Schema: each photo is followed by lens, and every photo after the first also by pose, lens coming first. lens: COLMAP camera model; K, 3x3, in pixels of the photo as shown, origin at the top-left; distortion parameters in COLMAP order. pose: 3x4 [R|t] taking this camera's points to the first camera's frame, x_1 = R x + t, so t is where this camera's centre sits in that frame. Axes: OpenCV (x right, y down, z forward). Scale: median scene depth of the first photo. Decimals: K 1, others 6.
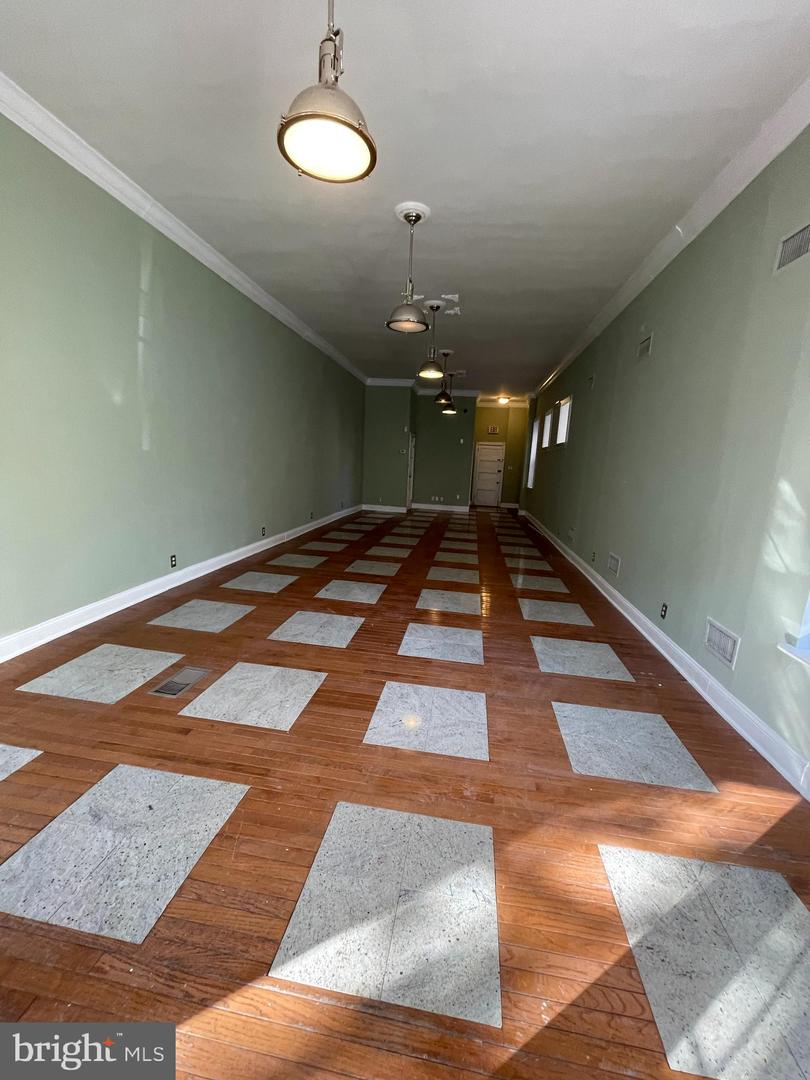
lens RADIAL K [[432.4, 0, 405.0], [0, 432.4, 540.0], [0, 0, 1]] dist [-0.003450, -0.000315]
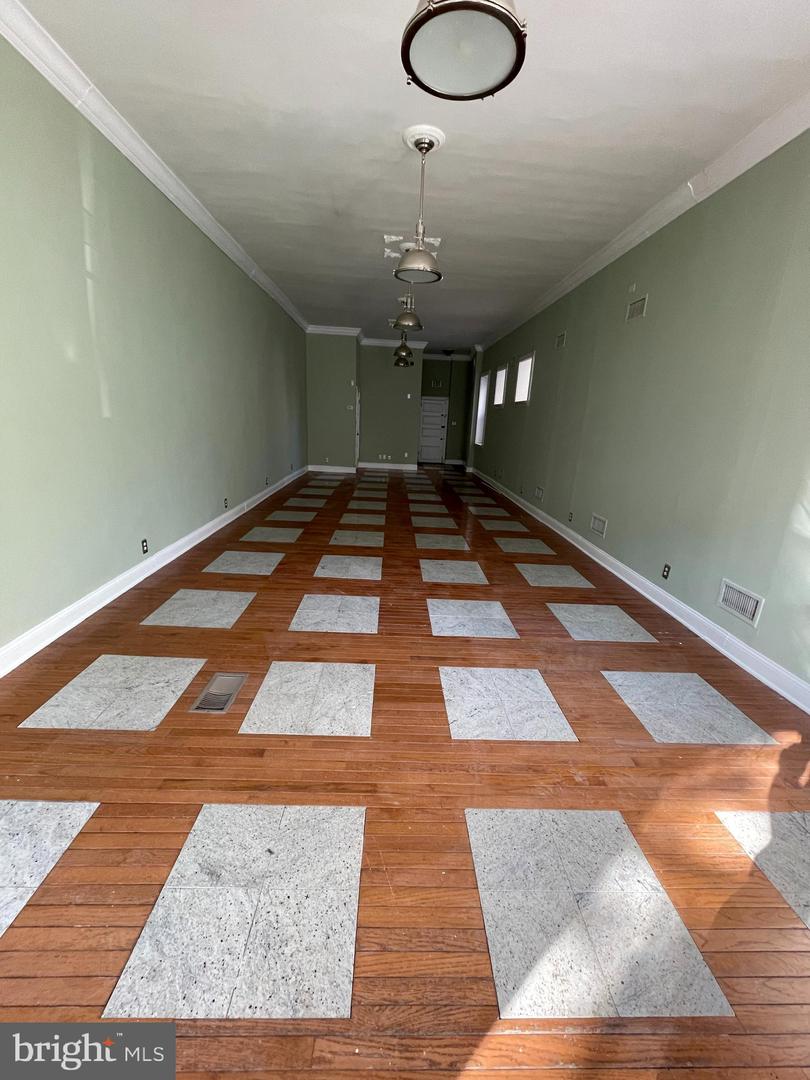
lens RADIAL K [[434.9, 0, 403.9], [0, 434.9, 540.2], [0, 0, 1]] dist [-0.003233, 0.000088]
pose [[0.983823, -0.051963, 0.171441, -0.271740], [0.033736, 0.993625, 0.107570, -0.062501], [-0.175938, -0.100047, 0.979304, 0.088523]]
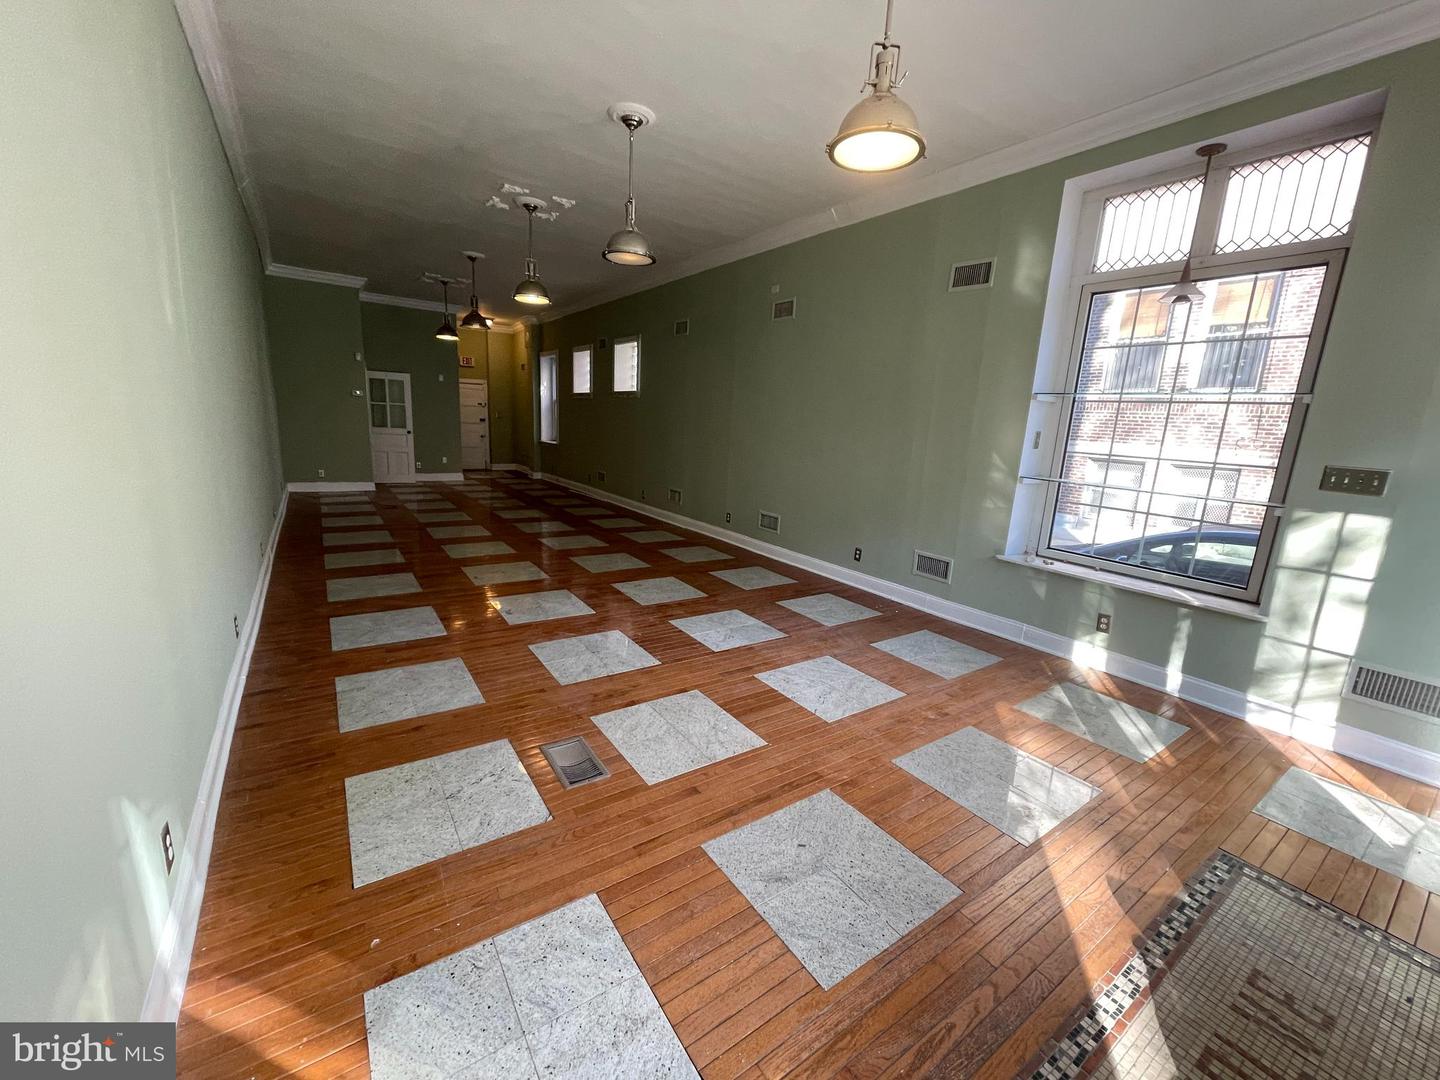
lens RADIAL K [[579.8, 0, 717.8], [0, 579.8, 537.6], [0, 0, 1]] dist [-0.003233, 0.000088]
pose [[0.726302, -0.150653, 0.670663, -0.886670], [0.112108, 0.988585, 0.100660, -0.098641], [-0.678172, 0.002077, 0.734900, 0.139011]]
